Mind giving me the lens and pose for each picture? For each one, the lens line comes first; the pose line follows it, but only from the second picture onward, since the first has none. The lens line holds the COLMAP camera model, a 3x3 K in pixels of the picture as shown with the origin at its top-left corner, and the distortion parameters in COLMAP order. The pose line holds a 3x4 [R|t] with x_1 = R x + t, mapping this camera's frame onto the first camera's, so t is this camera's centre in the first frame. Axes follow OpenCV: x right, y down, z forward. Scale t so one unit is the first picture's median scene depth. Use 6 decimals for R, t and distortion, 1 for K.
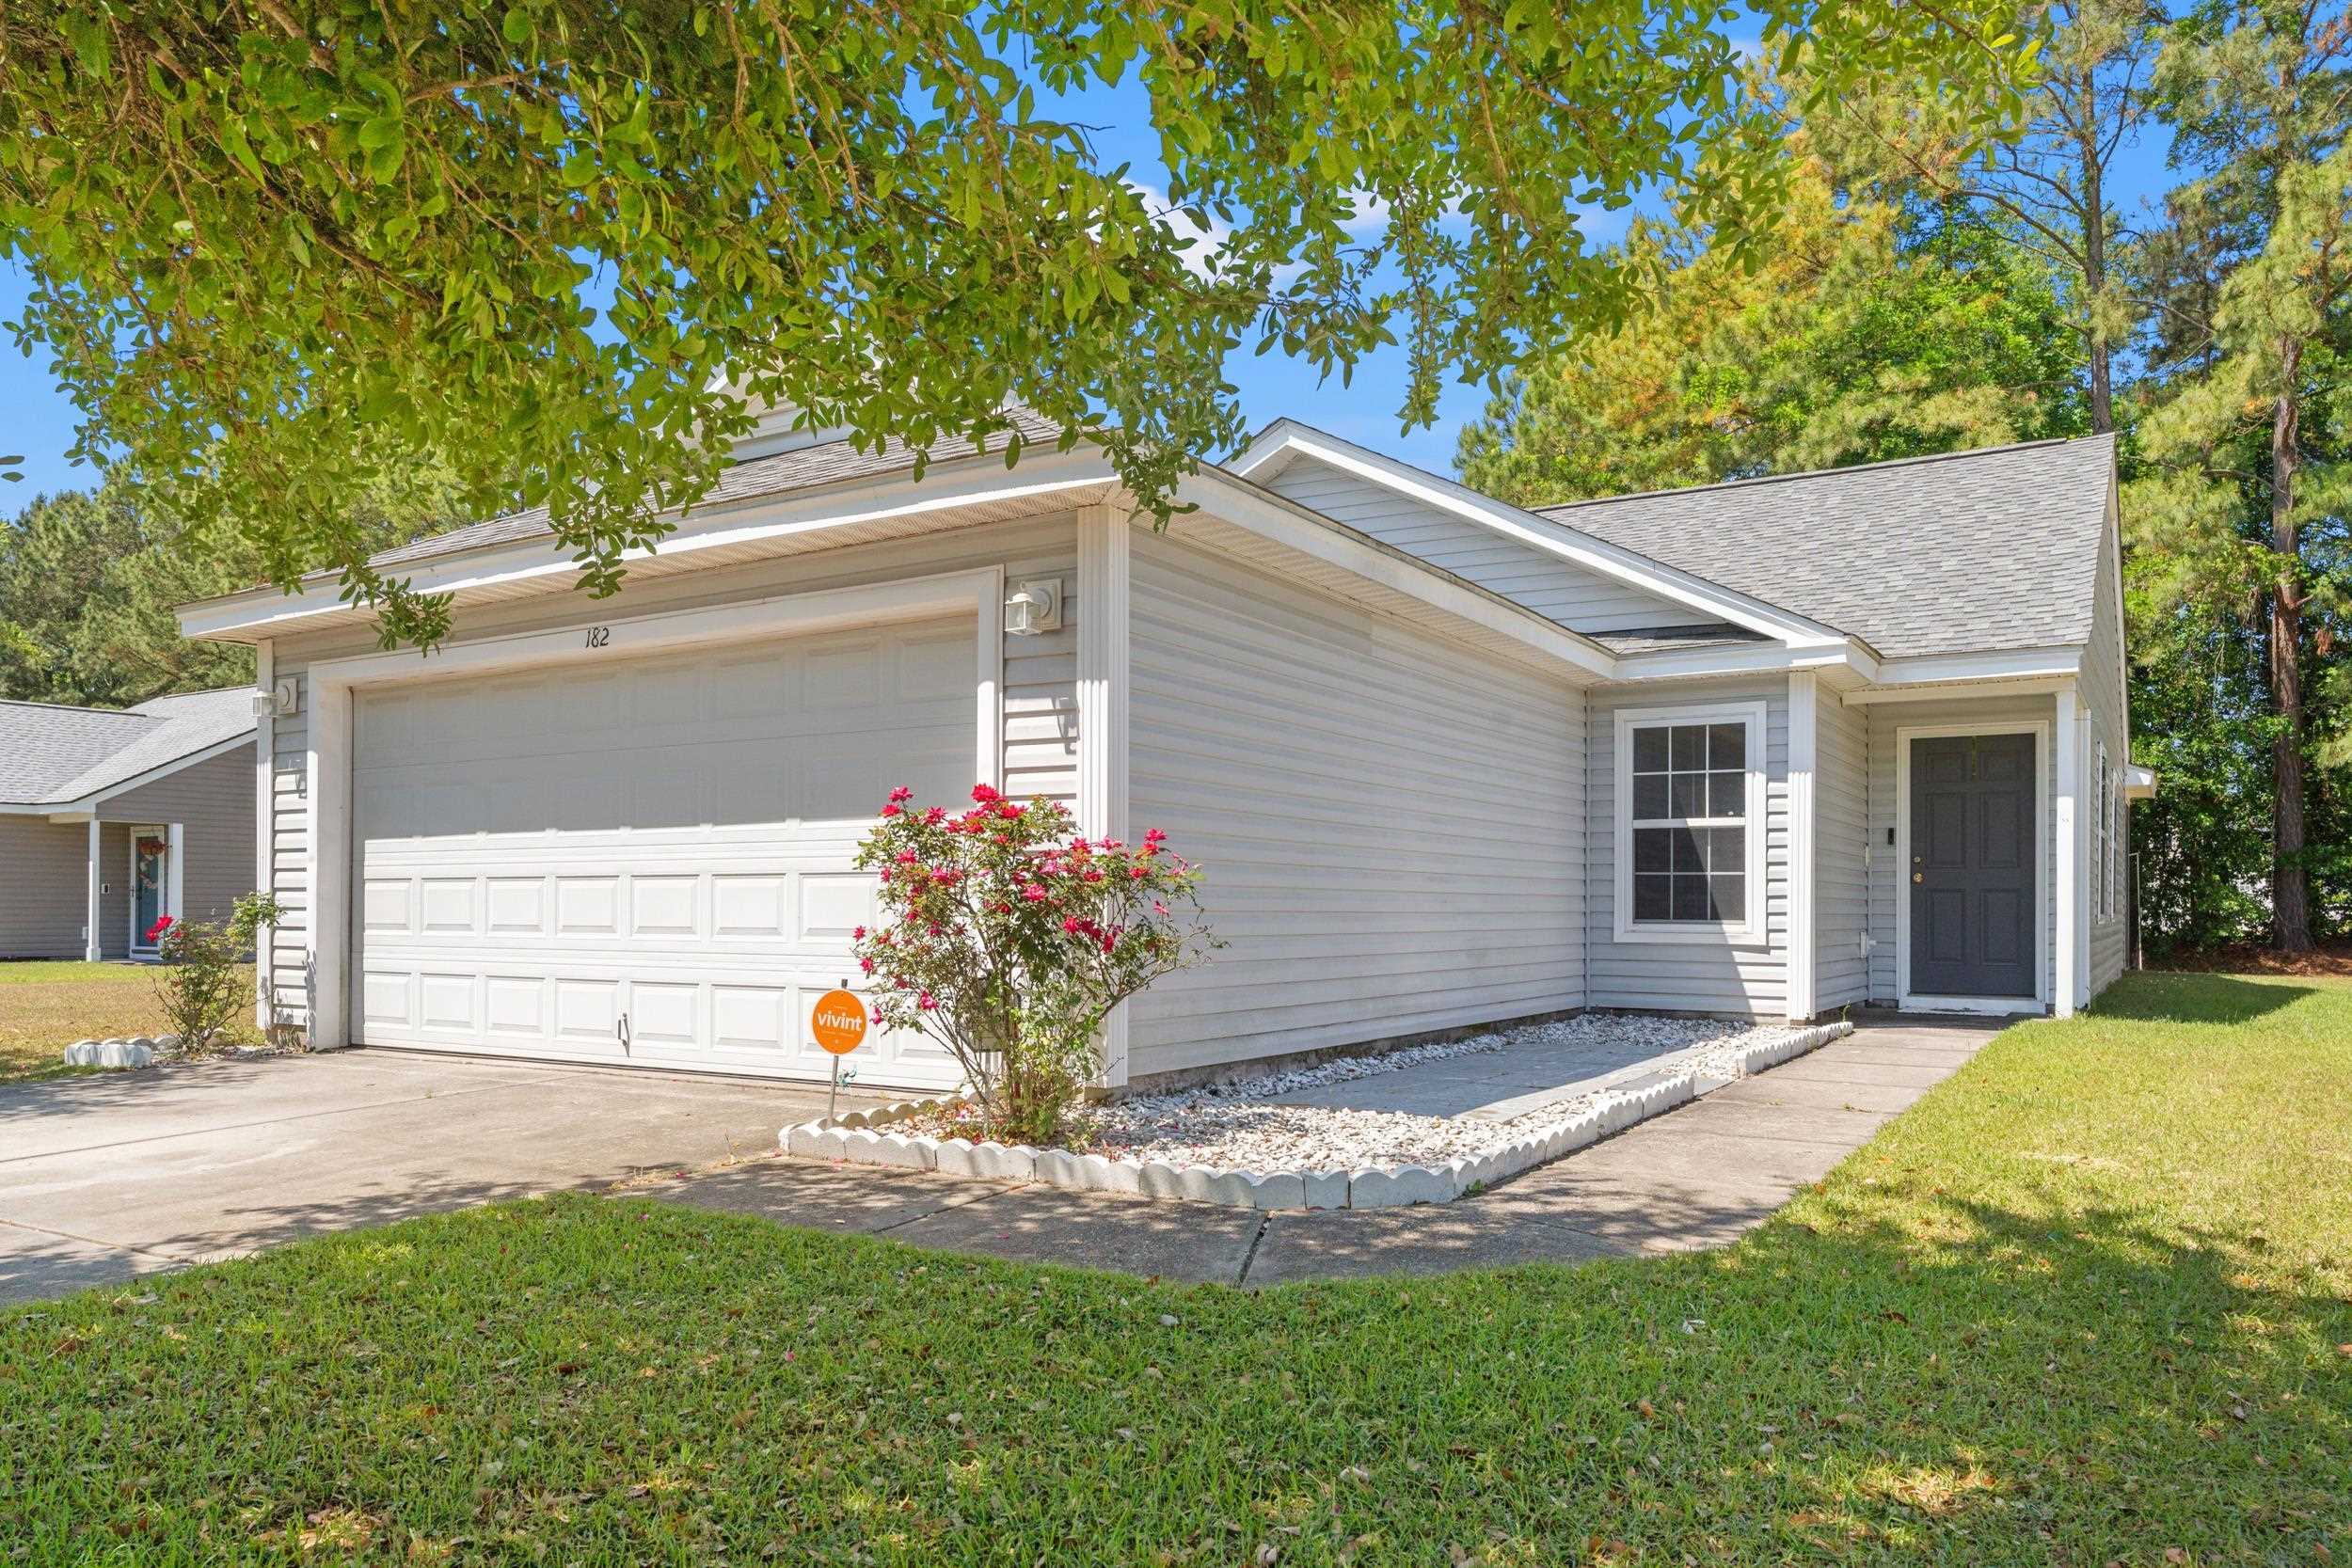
lens RADIAL K [[1614.2, 0, 1167.7], [0, 1614.2, 886.6], [0, 0, 1]] dist [-0.005870, -0.000903]
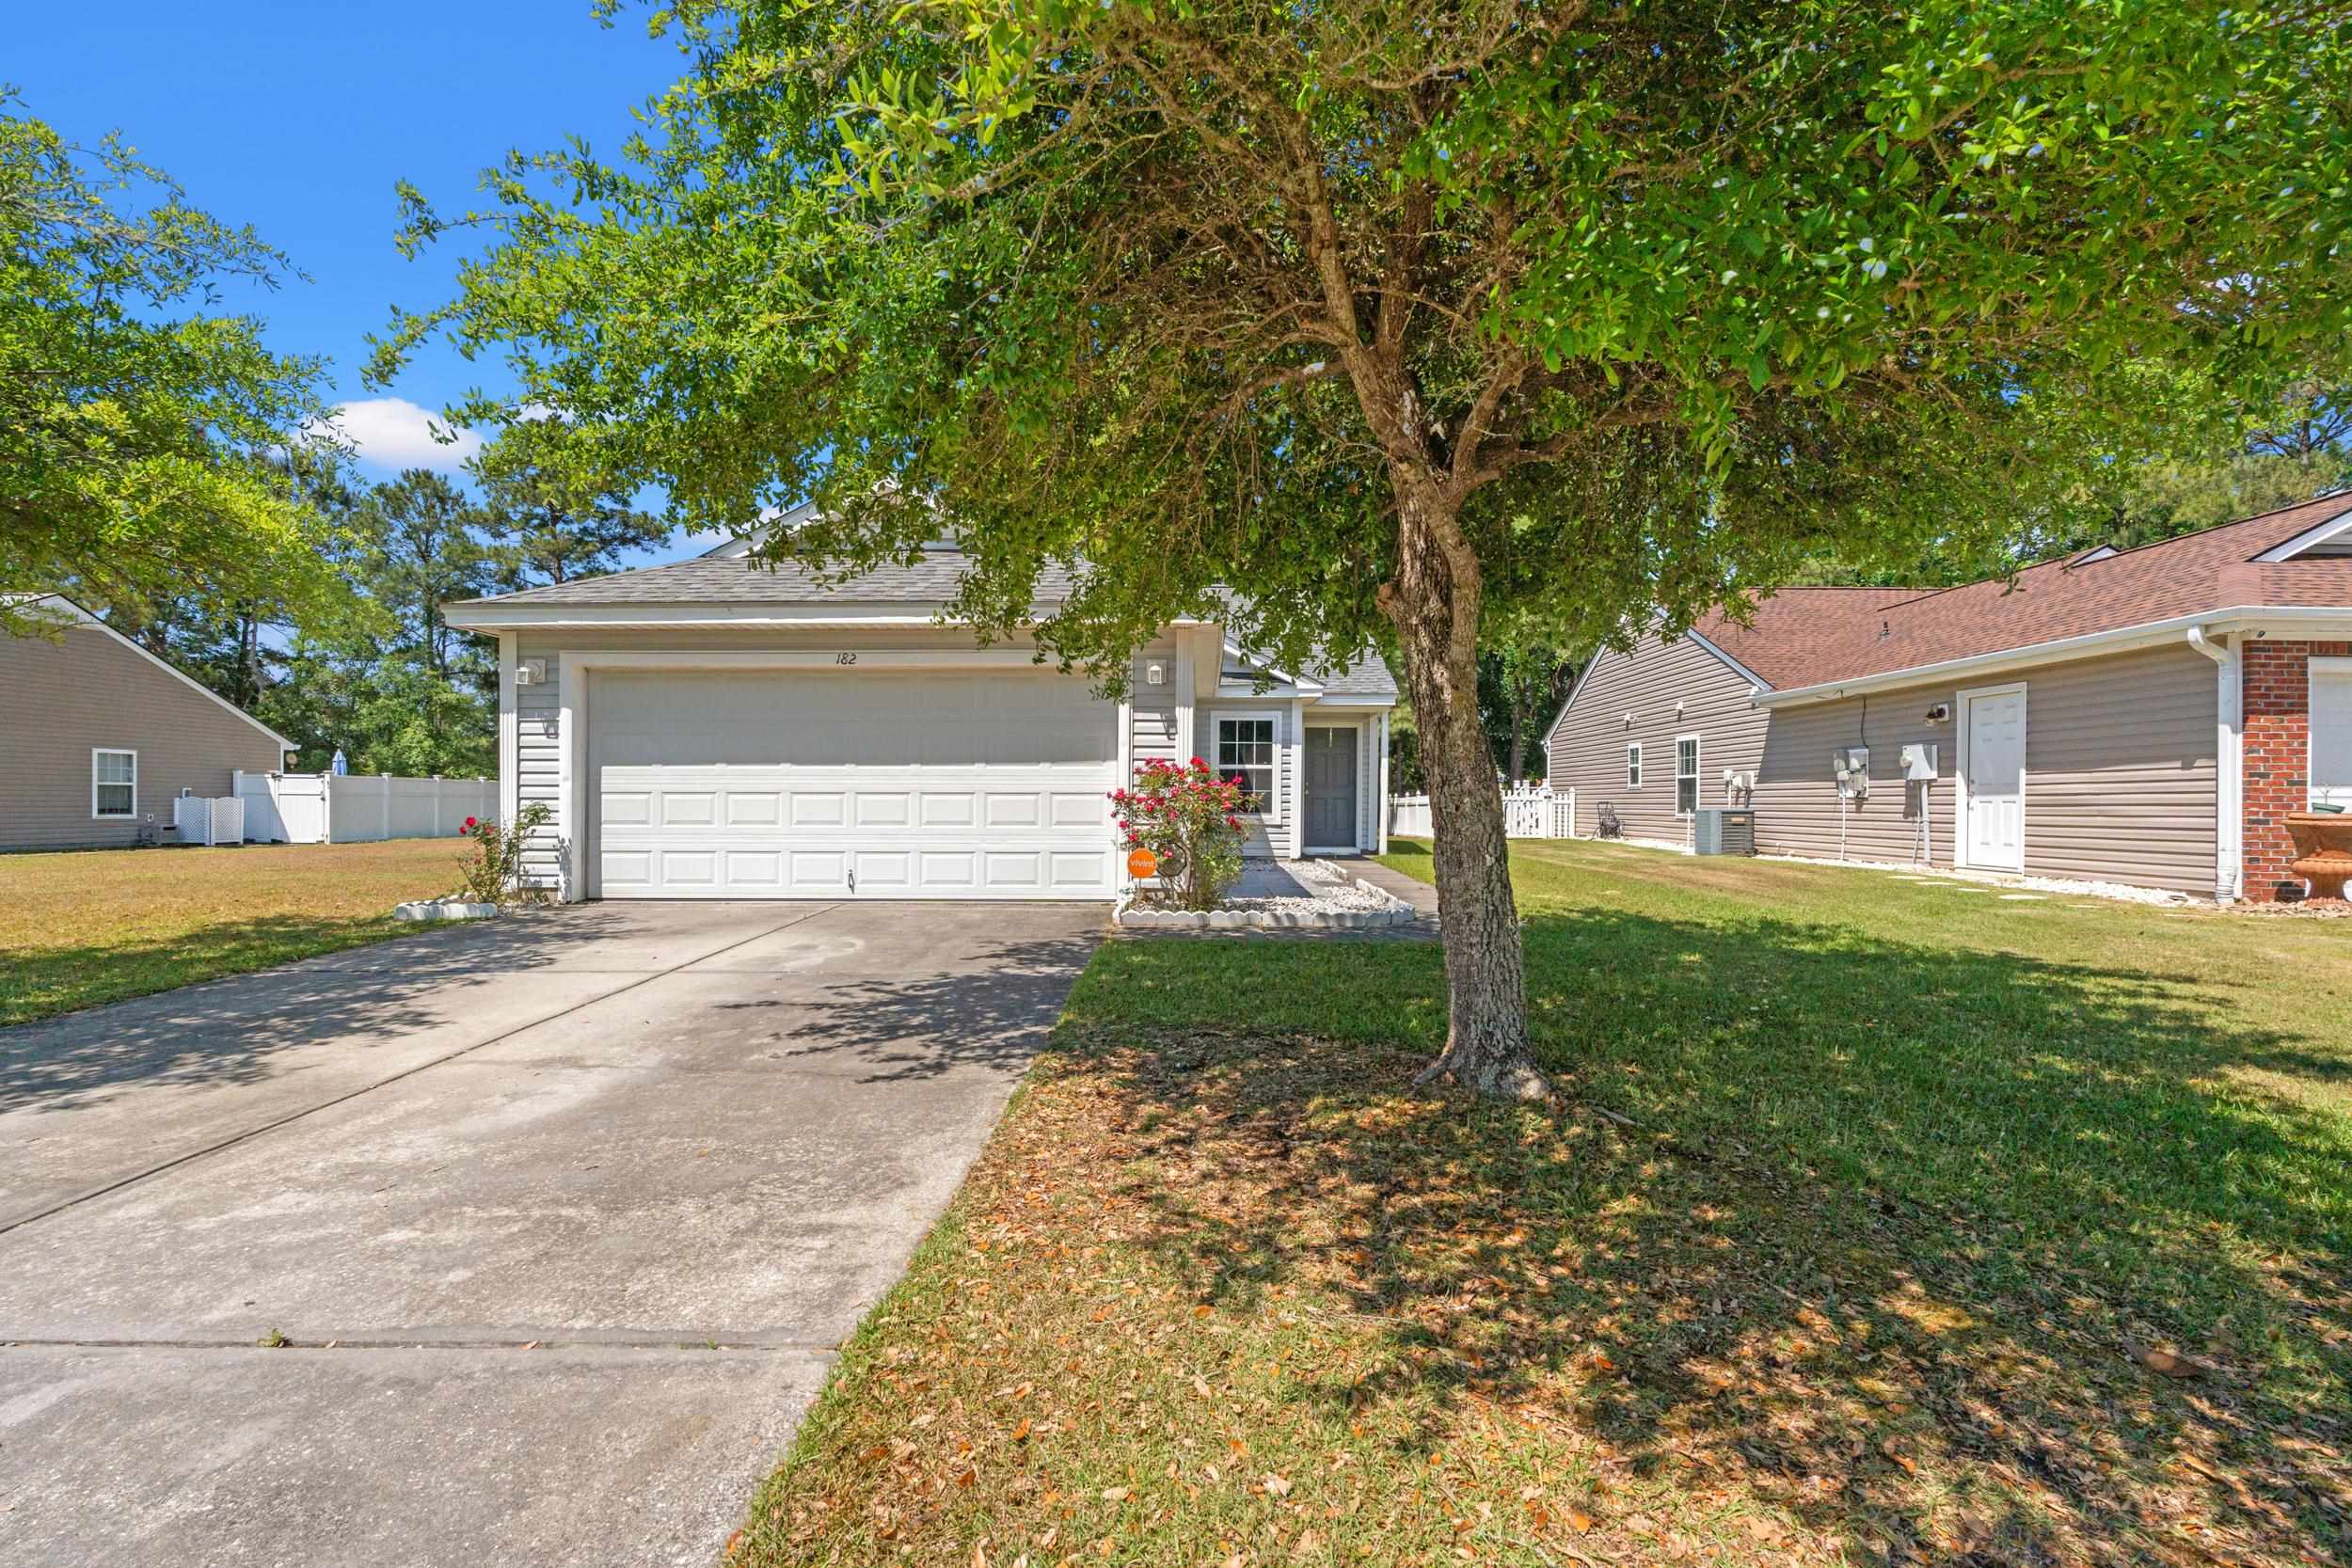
lens RADIAL K [[1051.3, 0, 1176.2], [0, 1051.3, 795.4], [0, 0, 1]] dist [-0.001935, -0.000021]
pose [[0.858209, 0.002960, 0.513292, -0.457852], [-0.006918, 0.999959, 0.005800, -0.009287], [-0.513254, -0.008528, 0.858195, -0.131171]]
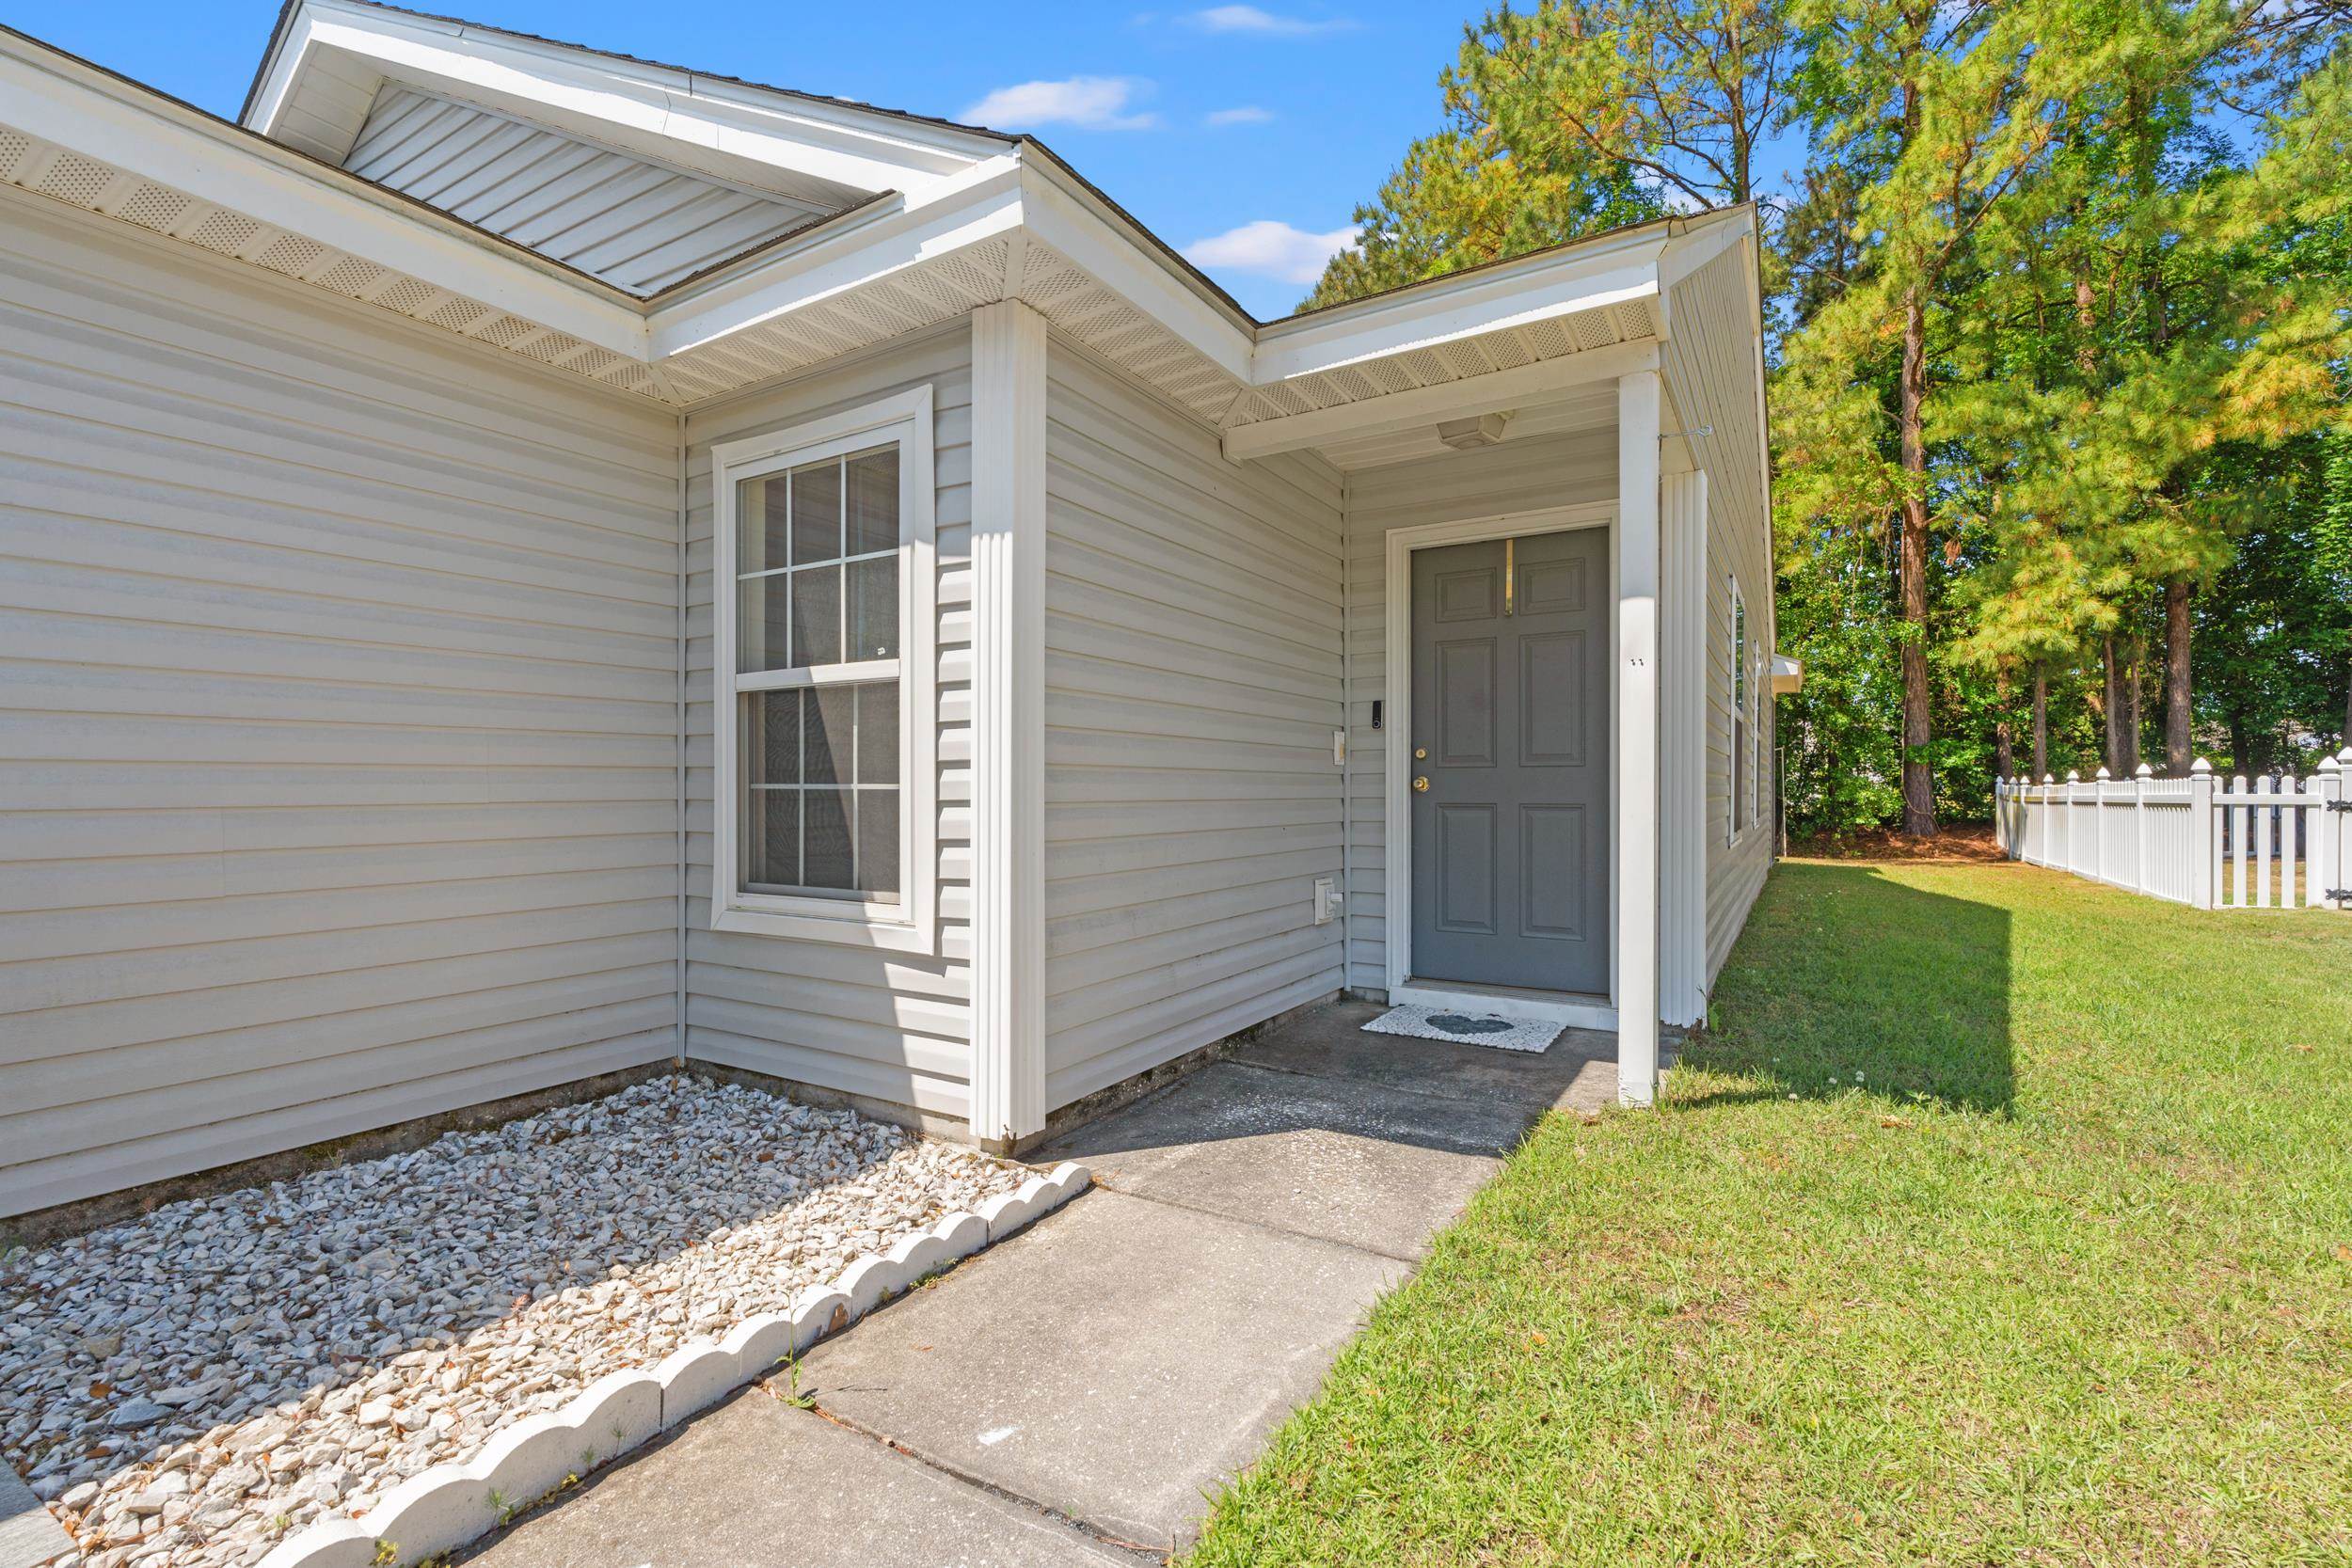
lens RADIAL K [[1051.3, 0, 1177.4], [0, 1051.3, 787.4], [0, 0, 1]] dist [-0.001935, -0.000021]
pose [[0.999729, -0.009984, 0.021007, 0.416304], [0.009818, 0.999920, 0.007975, -0.009245], [-0.021084, -0.007766, 0.999748, 0.698217]]
